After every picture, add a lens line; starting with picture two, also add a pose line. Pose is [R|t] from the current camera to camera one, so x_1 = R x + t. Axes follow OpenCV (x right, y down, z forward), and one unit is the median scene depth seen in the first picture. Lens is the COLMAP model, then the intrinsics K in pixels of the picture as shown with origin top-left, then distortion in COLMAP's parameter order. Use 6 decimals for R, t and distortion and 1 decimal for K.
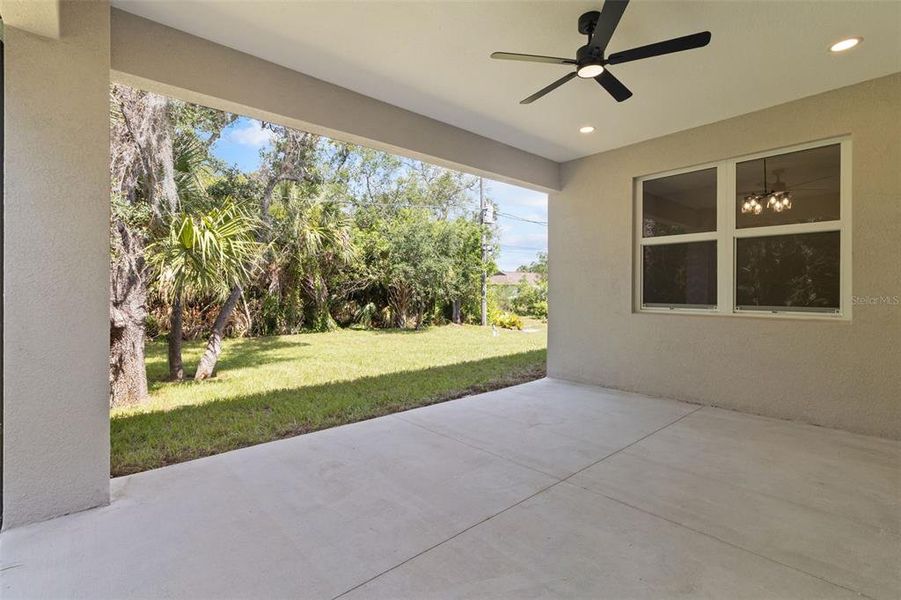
lens RADIAL K [[418.5, 0, 449.2], [0, 418.5, 294.8], [0, 0, 1]] dist [0.001668, -0.000105]
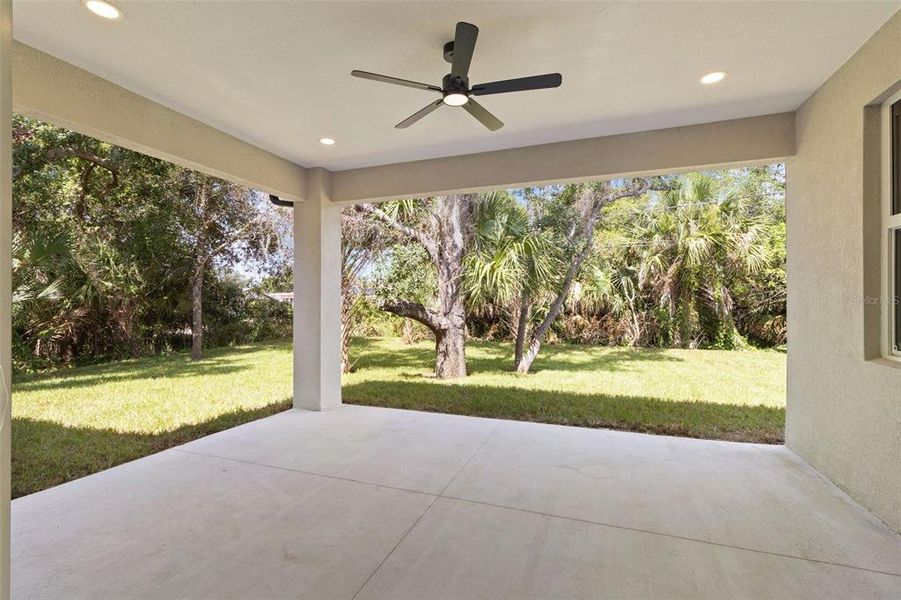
lens RADIAL K [[414.1, 0, 448.9], [0, 414.1, 298.9], [0, 0, 1]] dist [0.002119, 0.000168]
pose [[0.476420, -0.004391, -0.879207, 0.586177], [-0.005471, 0.999953, -0.007958, -0.023600], [0.879201, 0.008602, 0.476374, 0.251036]]
